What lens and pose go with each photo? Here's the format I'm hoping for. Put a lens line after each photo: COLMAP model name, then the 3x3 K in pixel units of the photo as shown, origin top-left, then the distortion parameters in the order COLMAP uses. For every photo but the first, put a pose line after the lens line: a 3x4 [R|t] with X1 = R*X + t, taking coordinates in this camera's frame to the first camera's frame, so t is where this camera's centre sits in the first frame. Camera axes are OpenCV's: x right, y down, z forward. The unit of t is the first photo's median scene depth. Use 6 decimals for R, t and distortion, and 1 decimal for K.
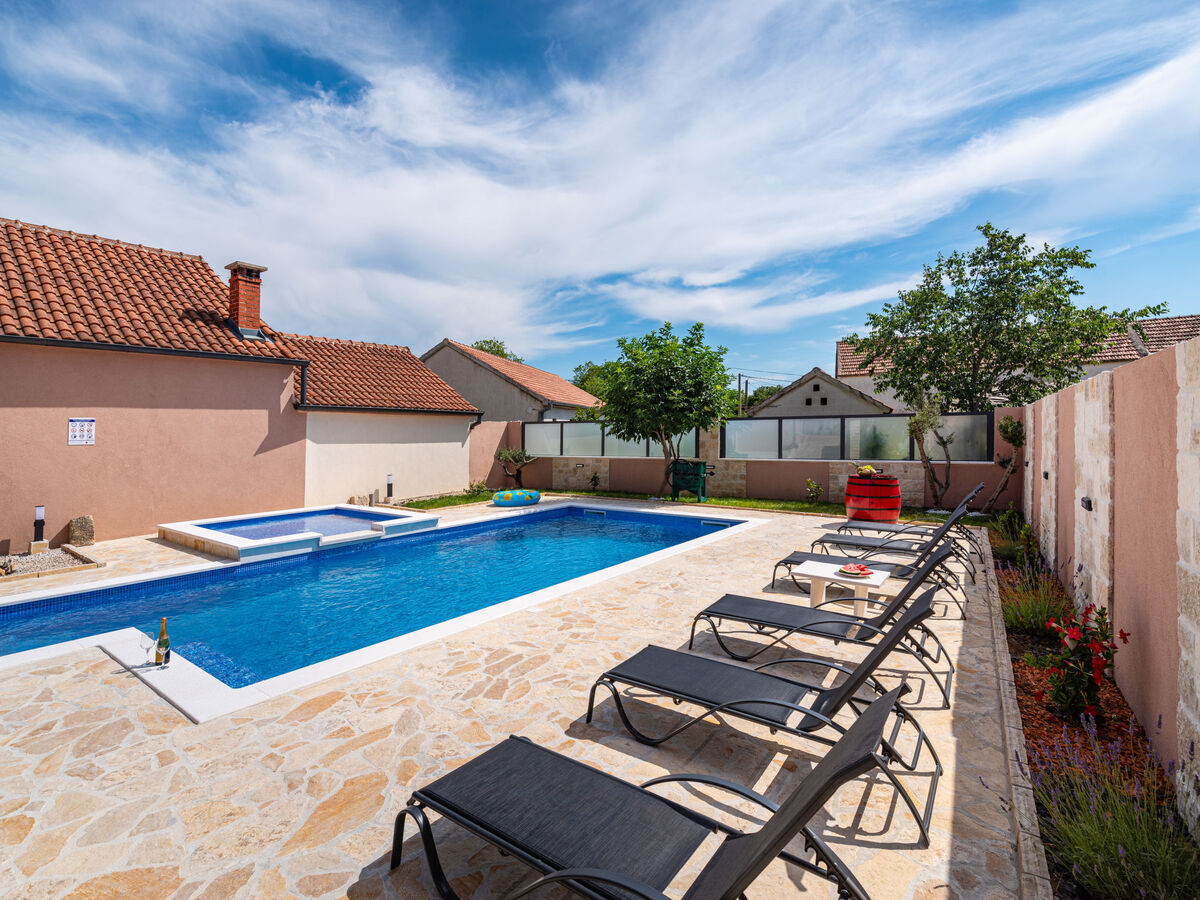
lens RADIAL K [[592.7, 0, 615.7], [0, 592.7, 428.7], [0, 0, 1]] dist [0.001505, 0.000173]
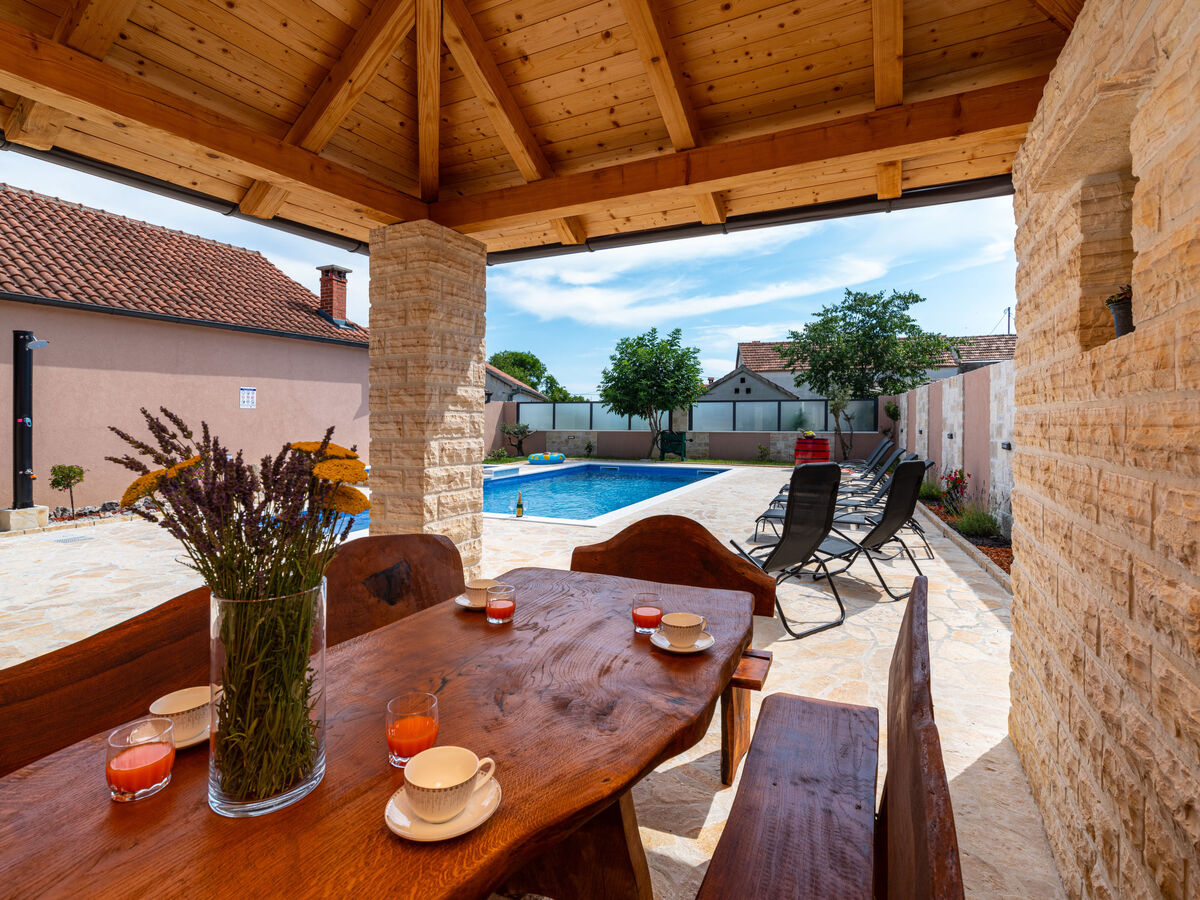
lens RADIAL K [[597.3, 0, 603.4], [0, 597.3, 405.7], [0, 0, 1]] dist [-0.002000, -0.000045]
pose [[0.979675, 0.019167, 0.199675, -0.307552], [-0.014615, 0.999599, -0.024245, 0.031452], [-0.200060, 0.020834, 0.979562, -0.306247]]
